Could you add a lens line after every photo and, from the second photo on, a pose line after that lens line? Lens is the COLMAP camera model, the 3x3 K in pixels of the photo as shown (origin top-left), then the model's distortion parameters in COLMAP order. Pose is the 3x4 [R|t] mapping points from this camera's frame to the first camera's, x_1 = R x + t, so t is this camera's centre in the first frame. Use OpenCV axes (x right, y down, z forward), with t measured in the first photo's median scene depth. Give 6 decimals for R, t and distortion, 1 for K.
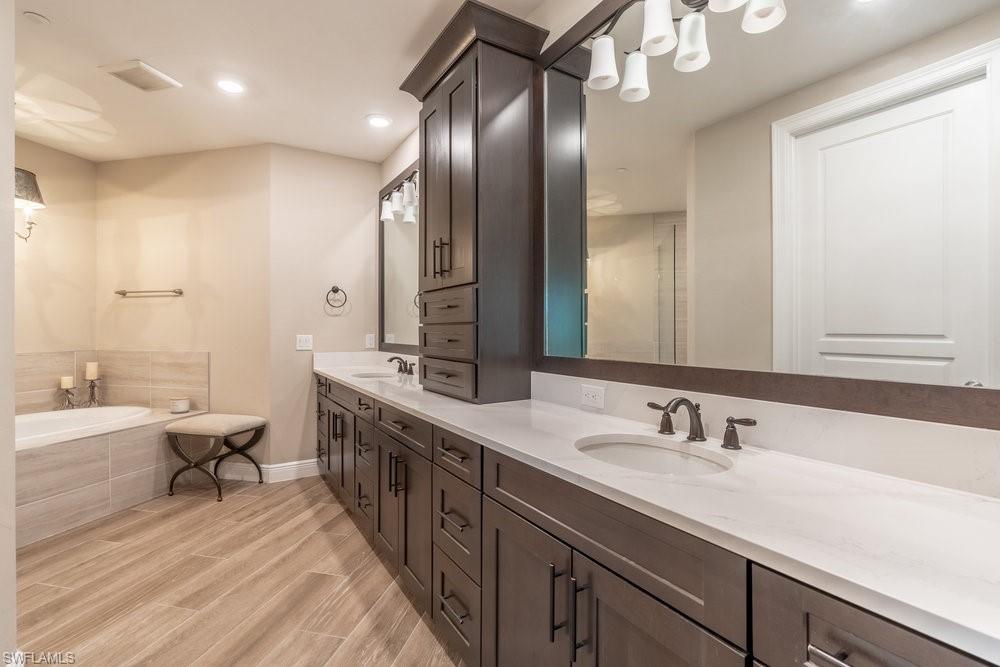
lens RADIAL K [[448.1, 0, 499.2], [0, 448.1, 329.3], [0, 0, 1]] dist [0.001185, 0.000740]
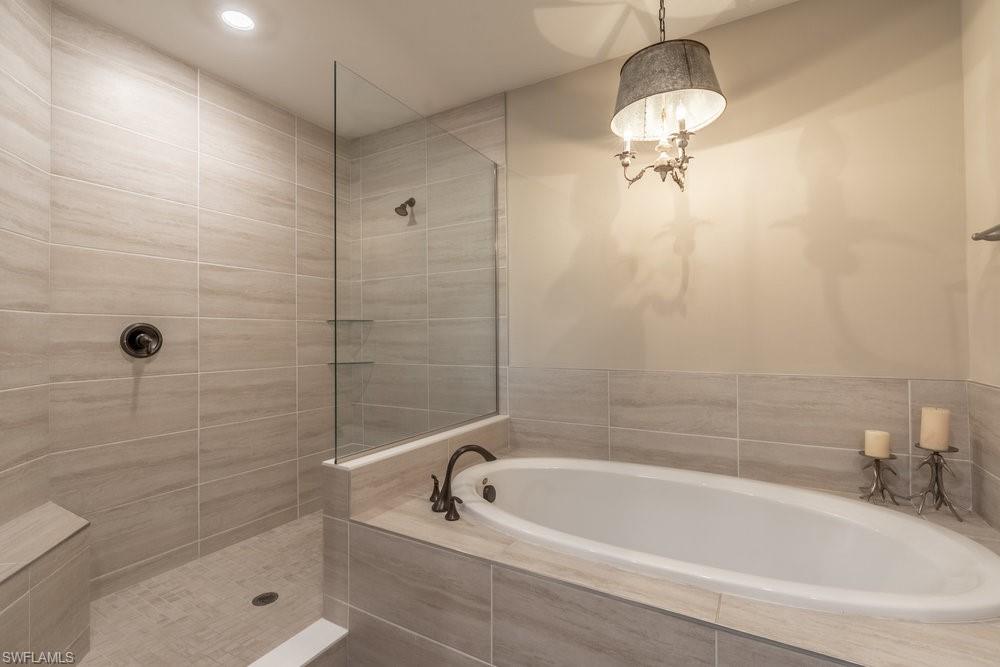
lens RADIAL K [[448.1, 0, 499.2], [0, 448.1, 329.3], [0, 0, 1]] dist [0.001185, 0.000740]
pose [[-0.298343, -0.009178, -0.954414, -0.377061], [0.007311, 0.999902, -0.011900, -0.001606], [0.954431, -0.010528, -0.298247, 0.750903]]
